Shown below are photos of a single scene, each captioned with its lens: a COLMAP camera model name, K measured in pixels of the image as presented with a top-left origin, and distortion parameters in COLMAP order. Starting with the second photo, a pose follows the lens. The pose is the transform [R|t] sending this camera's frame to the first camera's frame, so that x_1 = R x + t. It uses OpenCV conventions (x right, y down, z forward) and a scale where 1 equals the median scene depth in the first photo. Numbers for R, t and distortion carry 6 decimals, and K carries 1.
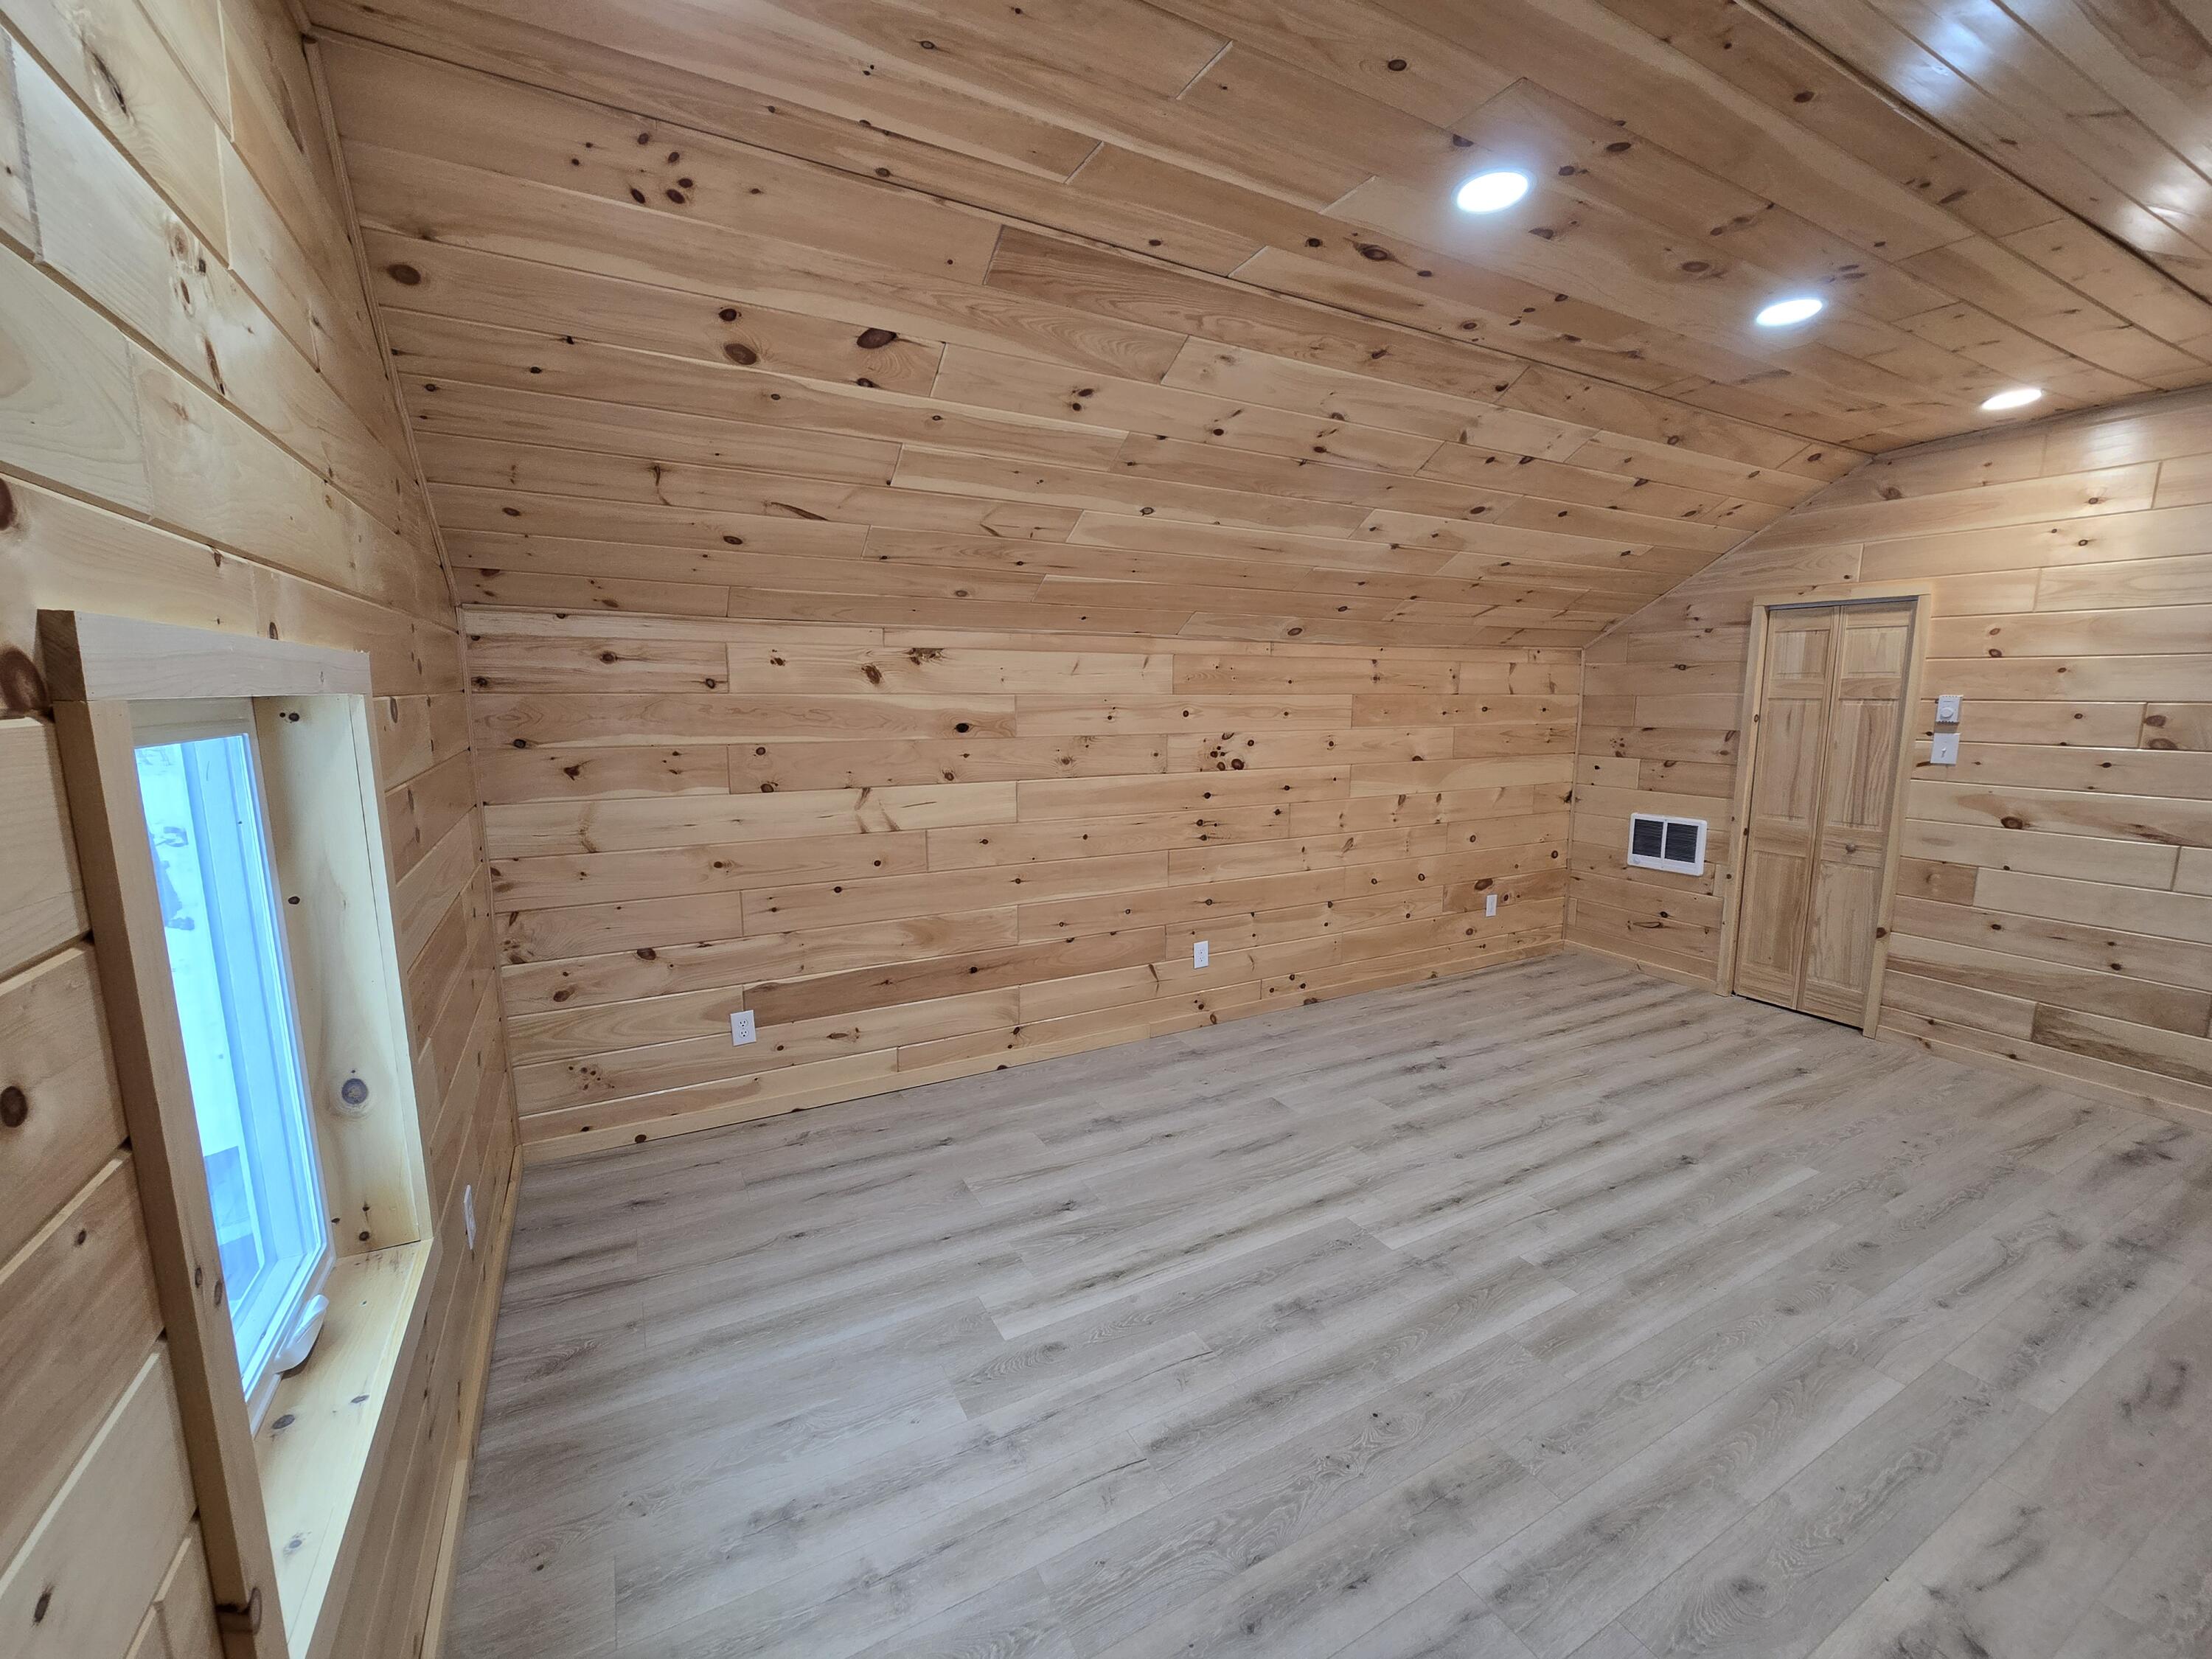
lens RADIAL K [[908.3, 0, 1119.2], [0, 908.3, 833.5], [0, 0, 1]] dist [-0.011595, 0.004130]
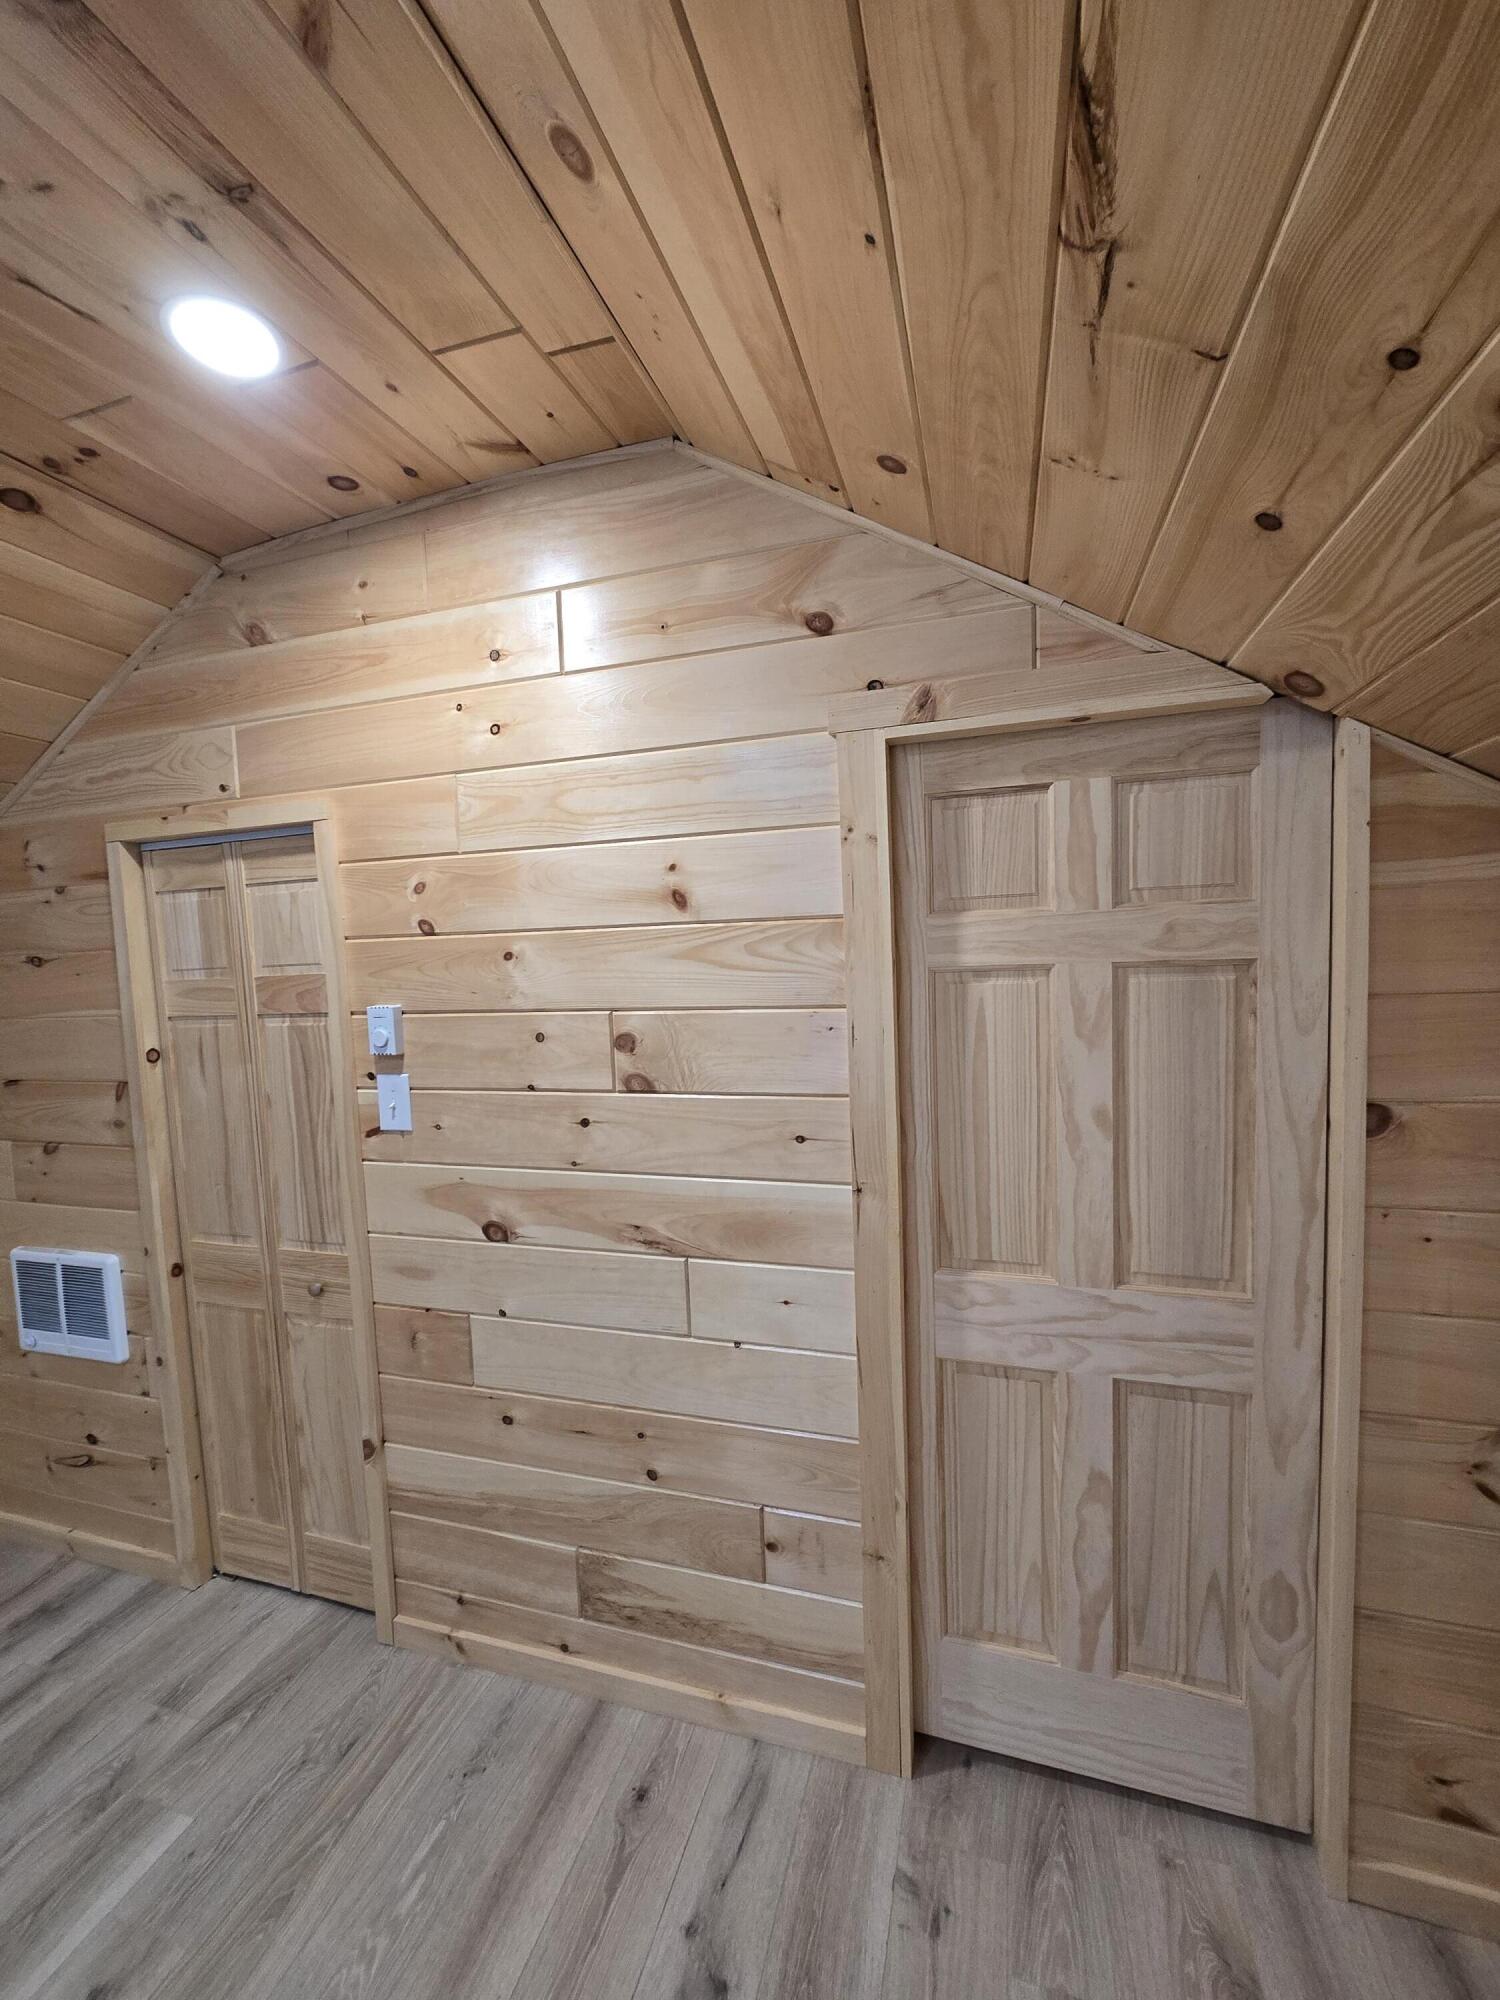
lens RADIAL K [[821.3, 0, 753.1], [0, 821.3, 1013.6], [0, 0, 1]] dist [-0.011595, 0.004130]
pose [[0.722694, -0.083771, 0.686073, 0.718874], [0.148193, 0.988324, -0.035427, -0.094903], [-0.675094, 0.127274, 0.726670, 0.479668]]
